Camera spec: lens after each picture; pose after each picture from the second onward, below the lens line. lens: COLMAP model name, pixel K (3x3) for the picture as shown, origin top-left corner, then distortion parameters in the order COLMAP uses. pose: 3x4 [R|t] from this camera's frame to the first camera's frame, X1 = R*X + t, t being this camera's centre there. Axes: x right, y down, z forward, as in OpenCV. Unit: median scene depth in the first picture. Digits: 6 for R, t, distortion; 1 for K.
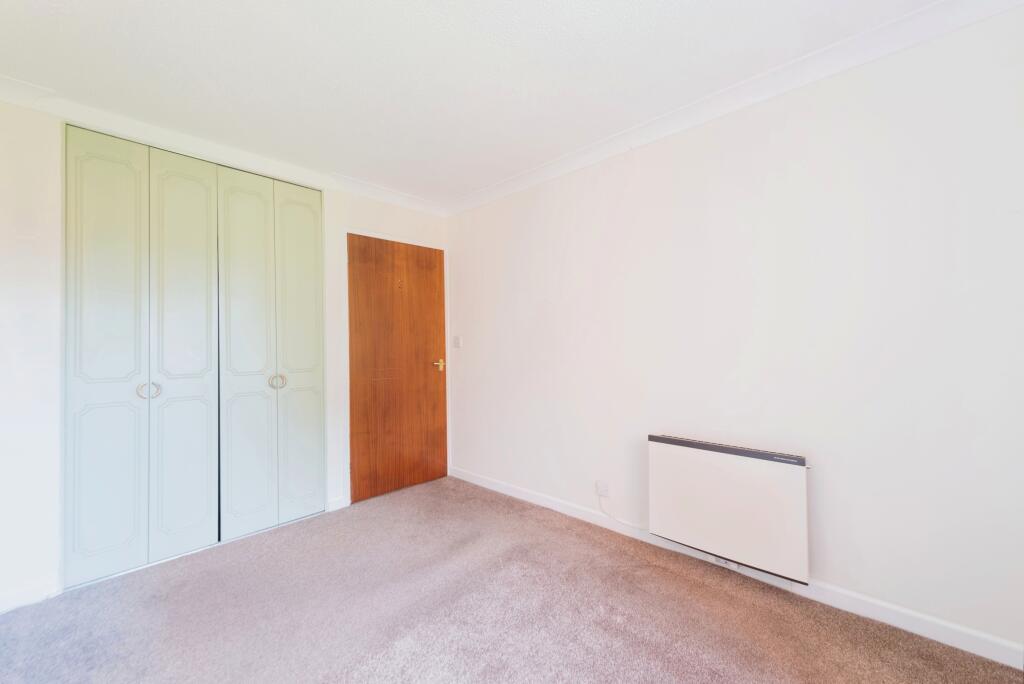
lens RADIAL K [[403.3, 0, 522.7], [0, 403.3, 336.6], [0, 0, 1]] dist [0.000299, -0.000154]
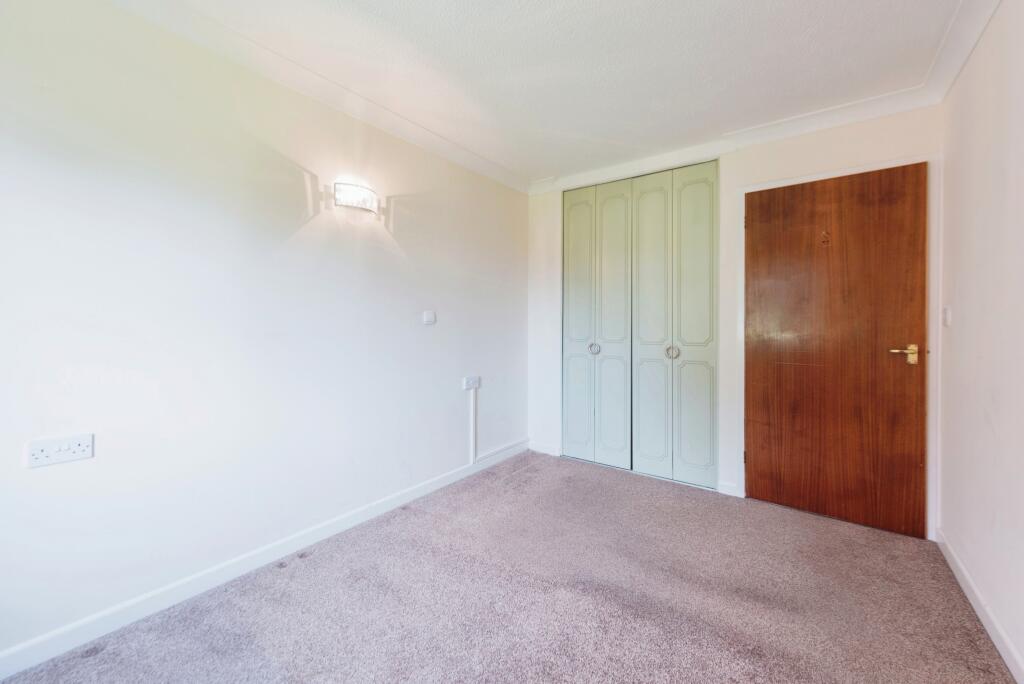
lens RADIAL K [[395.6, 0, 512.4], [0, 395.6, 327.5], [0, 0, 1]] dist [0.000061, -0.000092]
pose [[0.117454, 0.026722, -0.992719, 0.371874], [0.015583, 0.999465, 0.028747, 0.003780], [0.992956, -0.018846, 0.116975, 0.382476]]
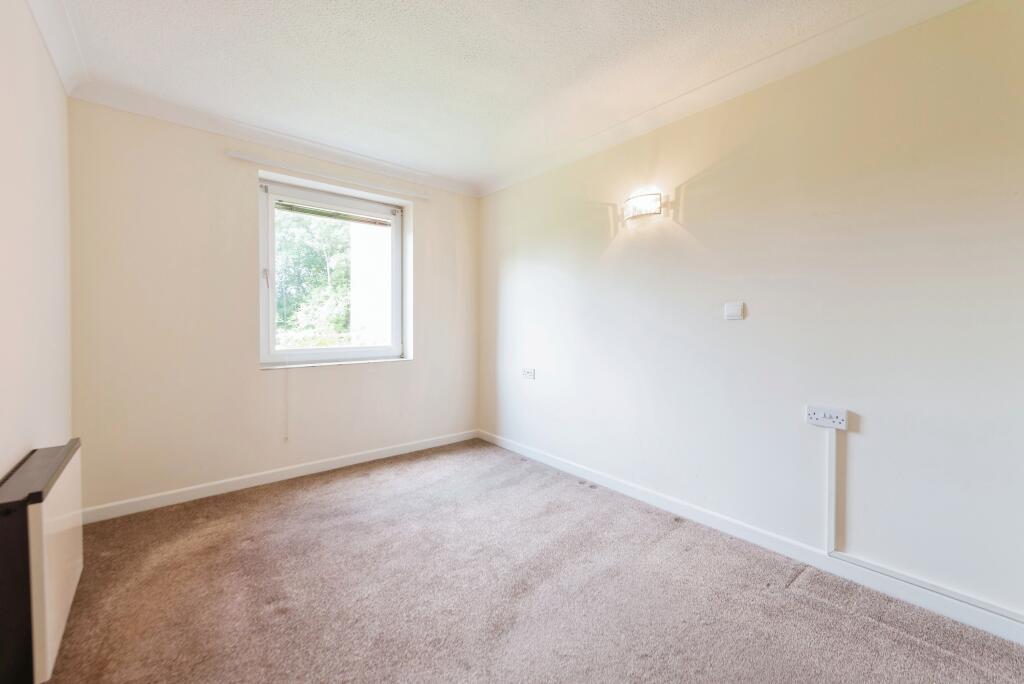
lens RADIAL K [[406.8, 0, 525.8], [0, 406.8, 319.6], [0, 0, 1]] dist [0.000401, -0.000189]
pose [[-0.996023, 0.016313, 0.087596, -0.245209], [0.014196, 0.999593, -0.024741, 0.032902], [-0.087964, -0.023400, -0.995849, 1.060437]]
